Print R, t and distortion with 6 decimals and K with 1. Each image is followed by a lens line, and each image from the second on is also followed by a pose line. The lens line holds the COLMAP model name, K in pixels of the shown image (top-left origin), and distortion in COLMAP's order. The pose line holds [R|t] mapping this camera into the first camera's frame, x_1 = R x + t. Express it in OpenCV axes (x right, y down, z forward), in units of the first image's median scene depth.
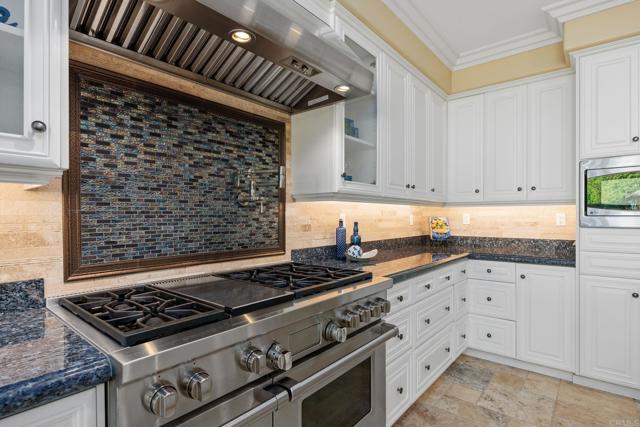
lens RADIAL K [[332.2, 0, 319.3], [0, 332.2, 215.8], [0, 0, 1]] dist [0.003912, -0.000397]
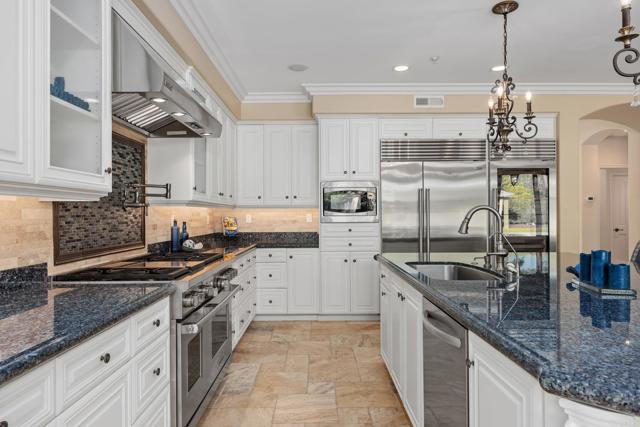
lens RADIAL K [[432.5, 0, 319.9], [0, 432.5, 213.6], [0, 0, 1]] dist [0.002654, -0.000298]
pose [[0.766037, -0.003466, 0.642788, -0.565622], [0.005680, 0.999983, -0.001378, -0.007334], [-0.642772, 0.004707, 0.766043, -0.600241]]
